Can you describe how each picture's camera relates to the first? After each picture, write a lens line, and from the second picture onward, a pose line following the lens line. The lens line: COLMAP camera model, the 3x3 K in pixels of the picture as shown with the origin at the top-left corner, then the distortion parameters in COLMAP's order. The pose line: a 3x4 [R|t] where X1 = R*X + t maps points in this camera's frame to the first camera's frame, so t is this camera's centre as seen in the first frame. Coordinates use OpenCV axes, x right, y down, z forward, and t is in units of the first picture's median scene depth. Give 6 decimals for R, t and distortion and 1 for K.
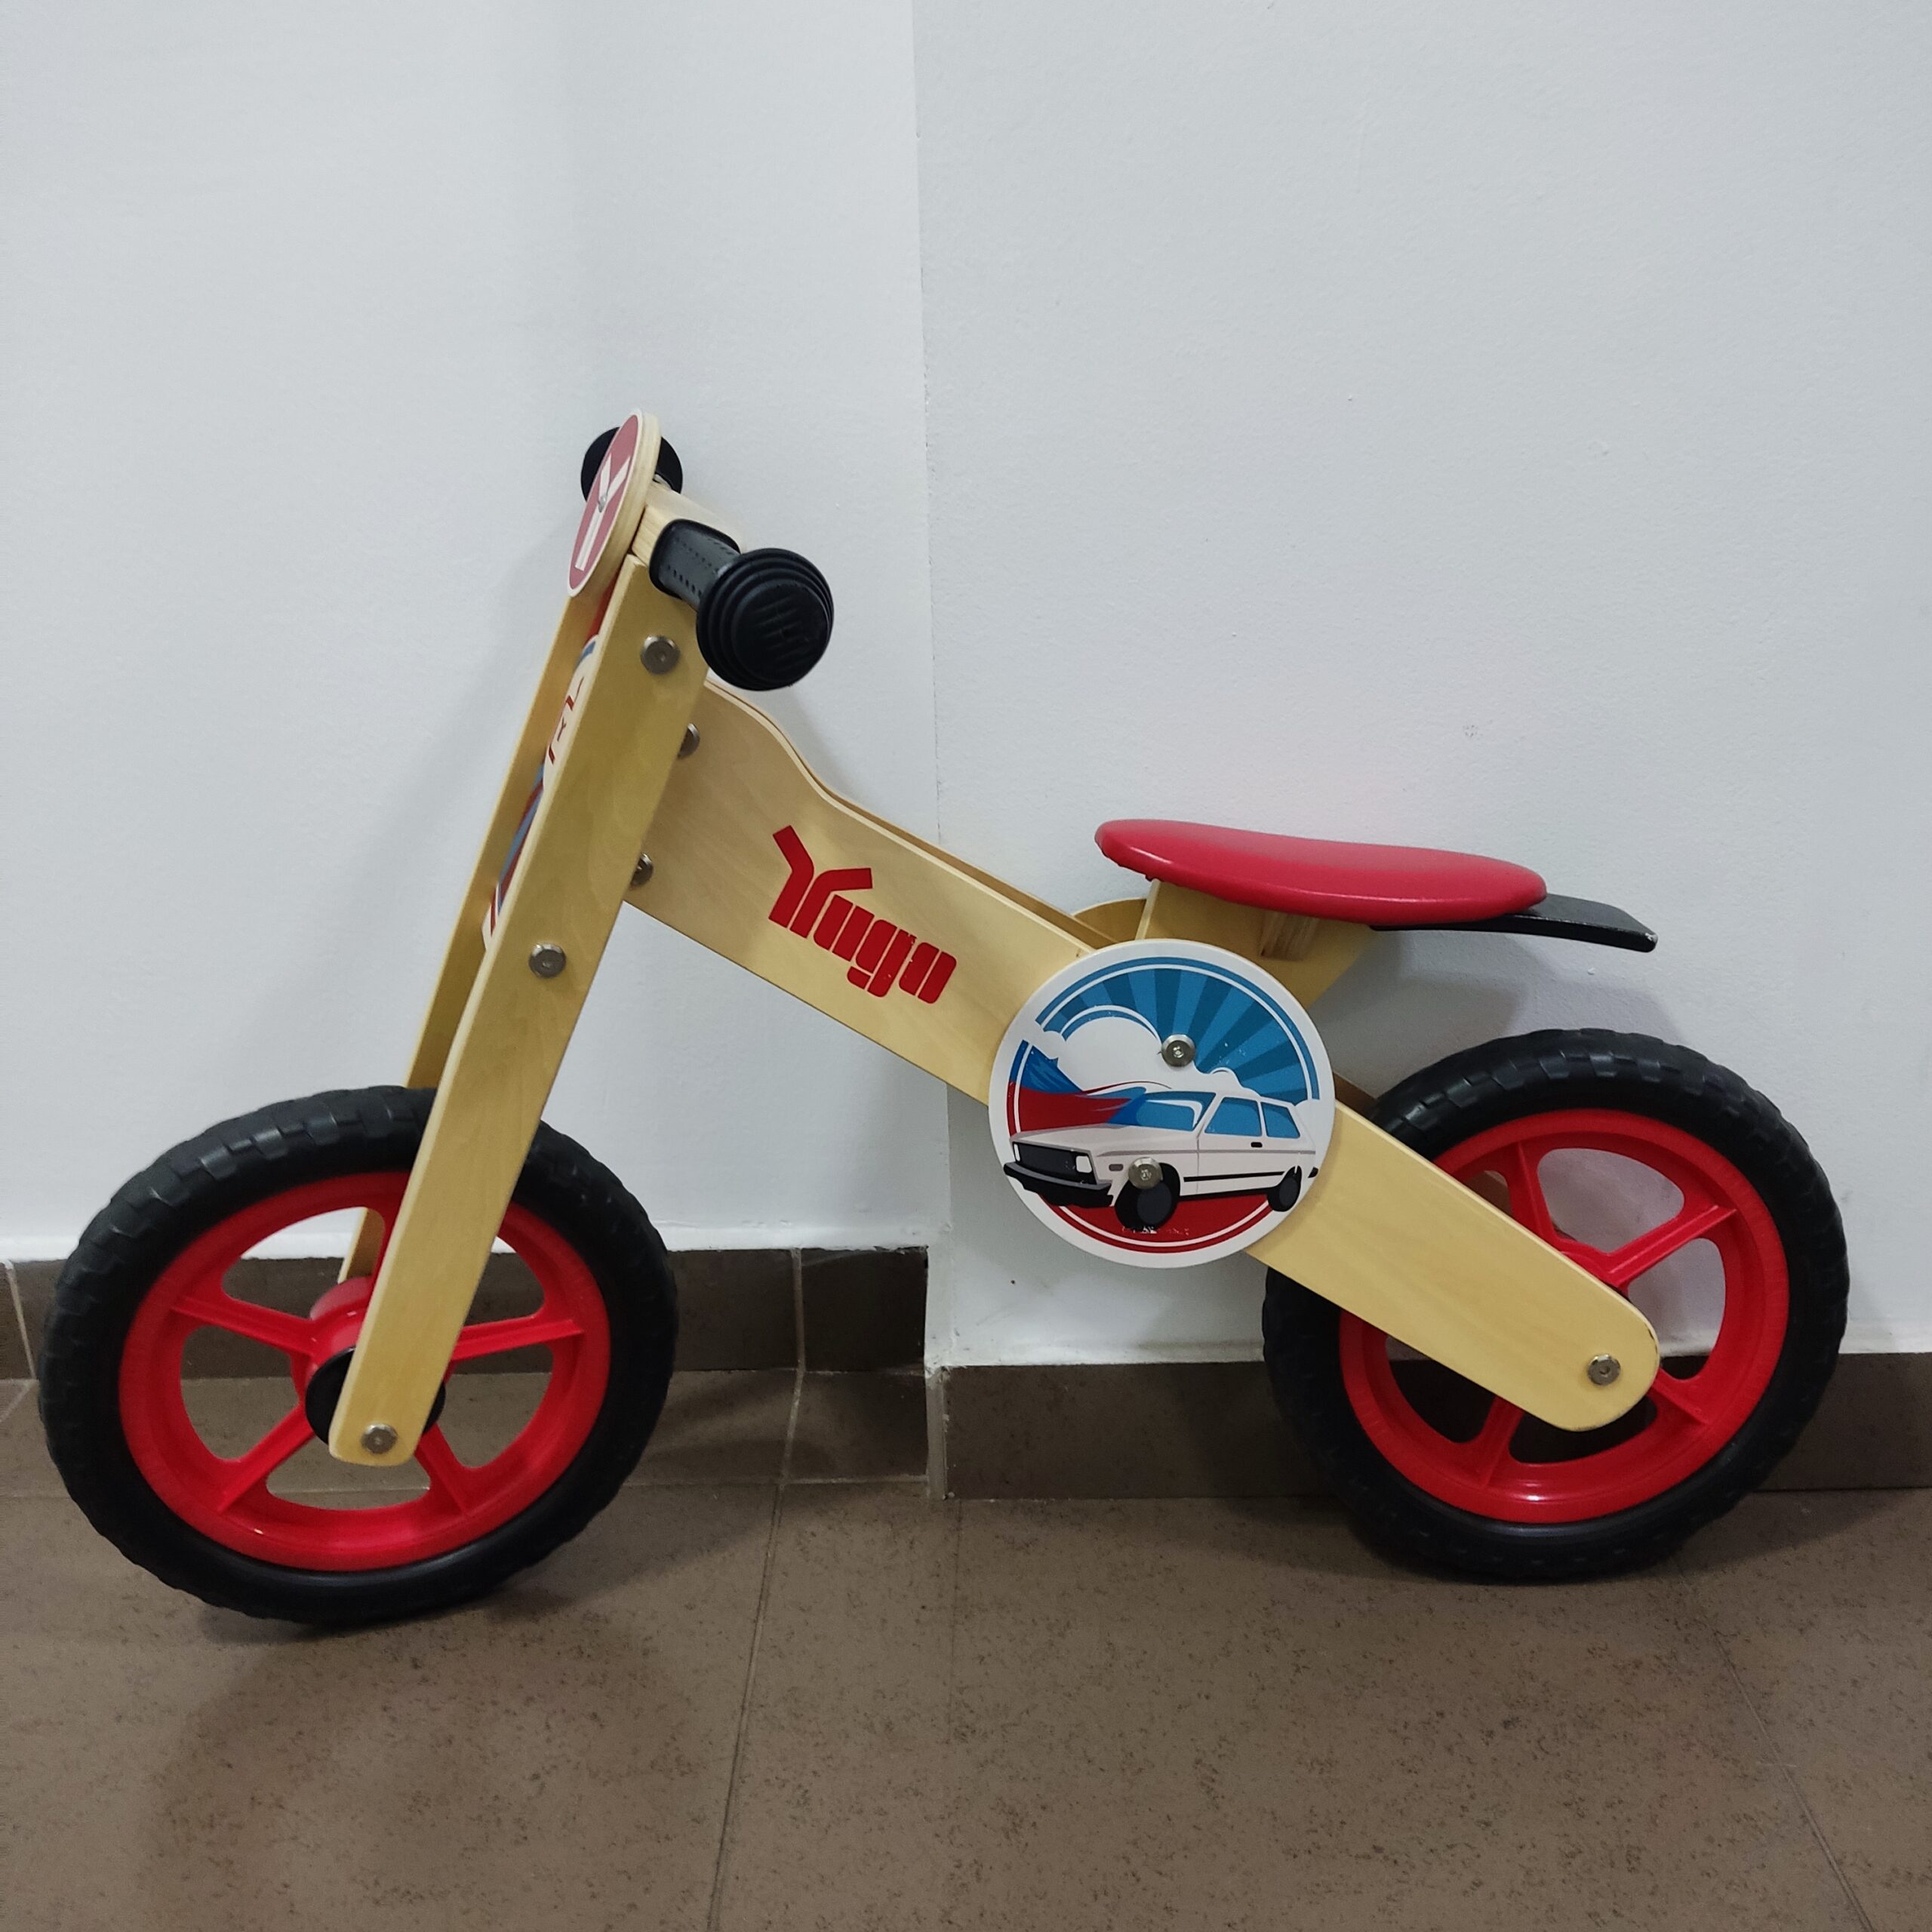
lens RADIAL K [[1921.0, 0, 966.0], [0, 1921.0, 966.0], [0, 0, 1]] dist [0.106576, -0.216620]
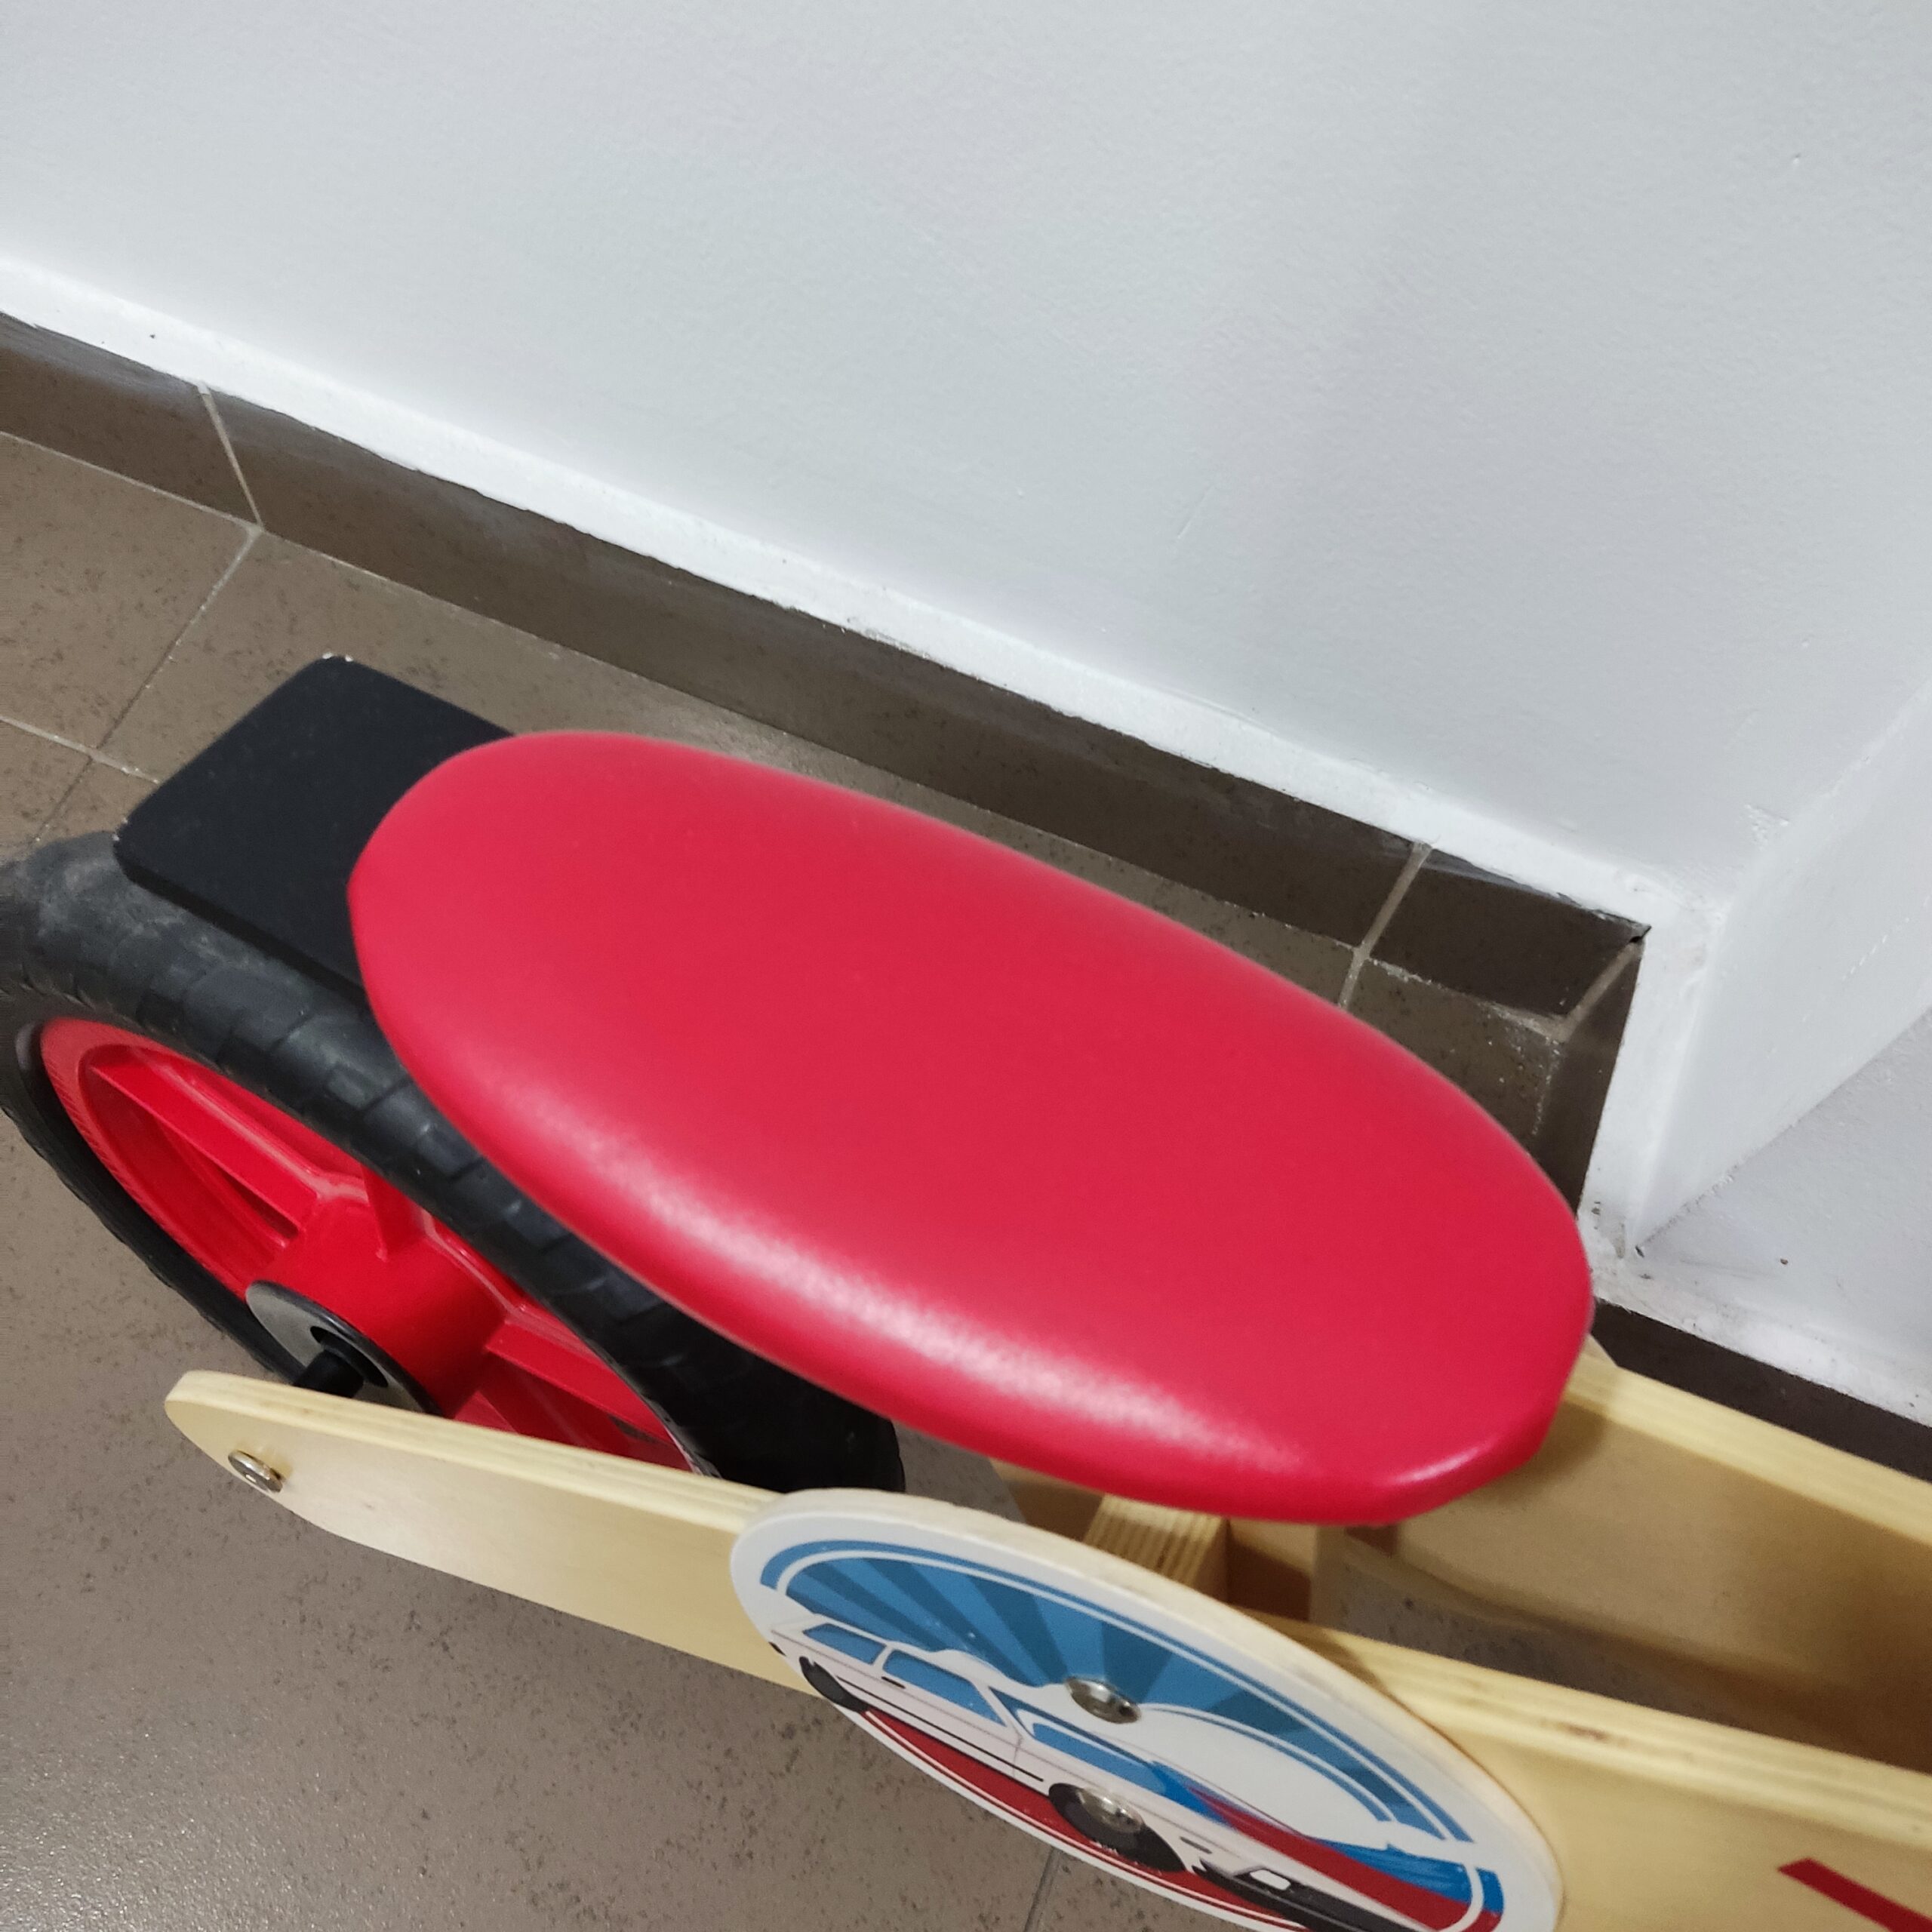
lens RADIAL K [[1935.4, 0, 962.7], [0, 1935.4, 967.3], [0, 0, 1]] dist [0.130086, -0.272021]
pose [[0.928189, 0.362160, -0.085468, -0.201780], [-0.201949, 0.683192, 0.701758, -0.271766], [0.312540, -0.634105, 0.707270, 0.694732]]
